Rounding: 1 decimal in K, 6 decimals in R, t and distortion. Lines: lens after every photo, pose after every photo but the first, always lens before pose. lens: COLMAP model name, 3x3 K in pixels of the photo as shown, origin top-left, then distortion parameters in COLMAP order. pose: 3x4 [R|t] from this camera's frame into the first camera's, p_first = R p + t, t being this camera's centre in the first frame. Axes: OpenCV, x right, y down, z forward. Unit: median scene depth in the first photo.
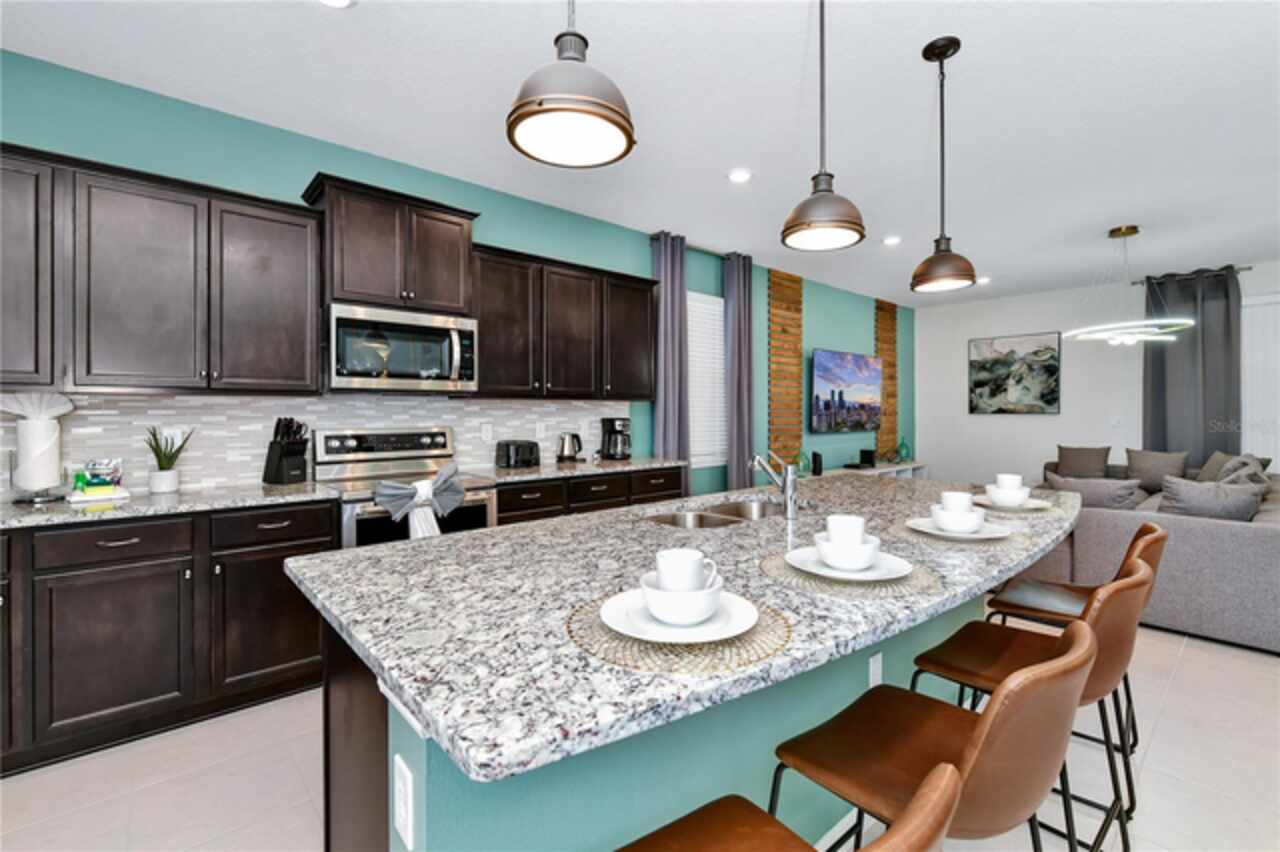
lens RADIAL K [[532.6, 0, 642.3], [0, 532.6, 416.0], [0, 0, 1]] dist [-0.009381, -0.000458]
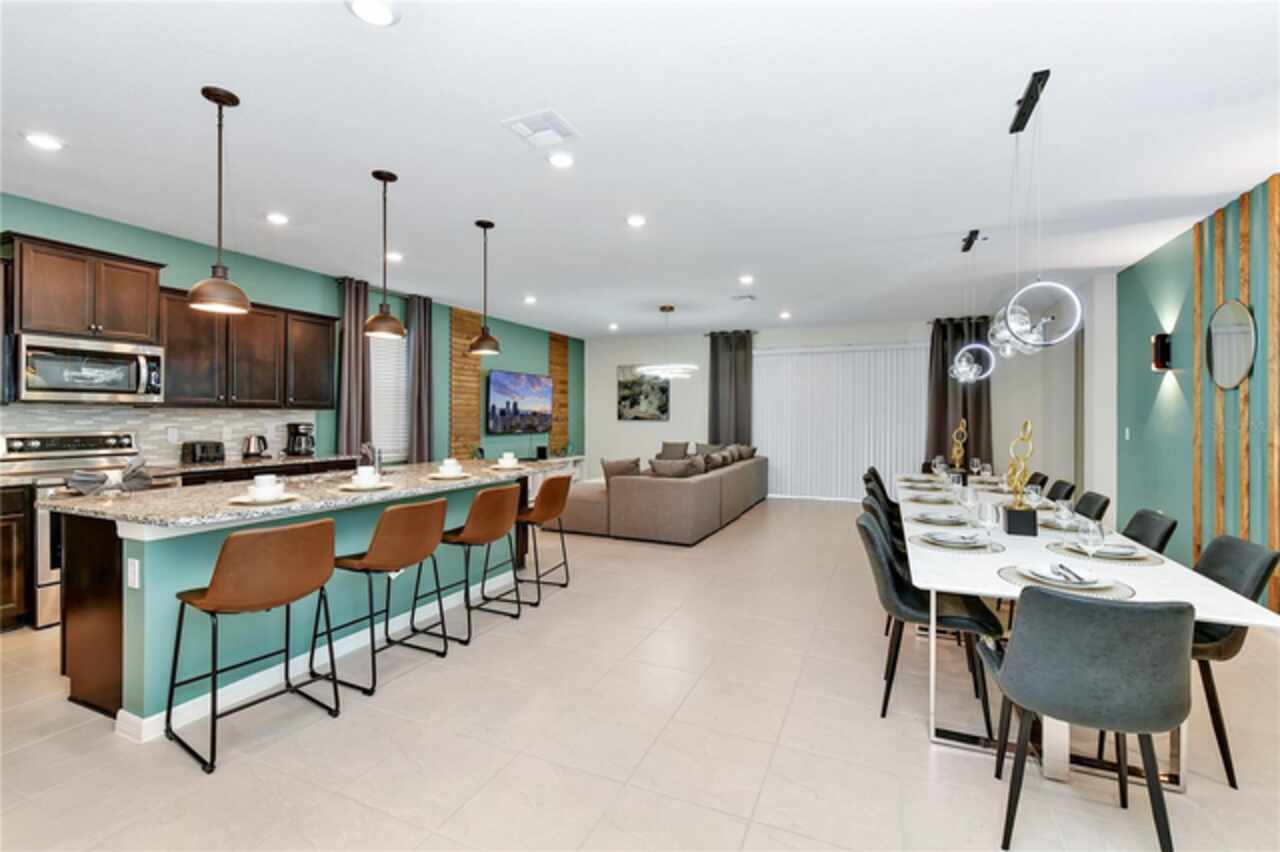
lens RADIAL K [[532.6, 0, 635.5], [0, 532.6, 418.6], [0, 0, 1]] dist [-0.009381, -0.000458]
pose [[0.906209, 0.005086, 0.422799, 0.140521], [-0.004297, 0.999987, -0.002818, -0.007080], [-0.422808, 0.000737, 0.906219, -0.489201]]
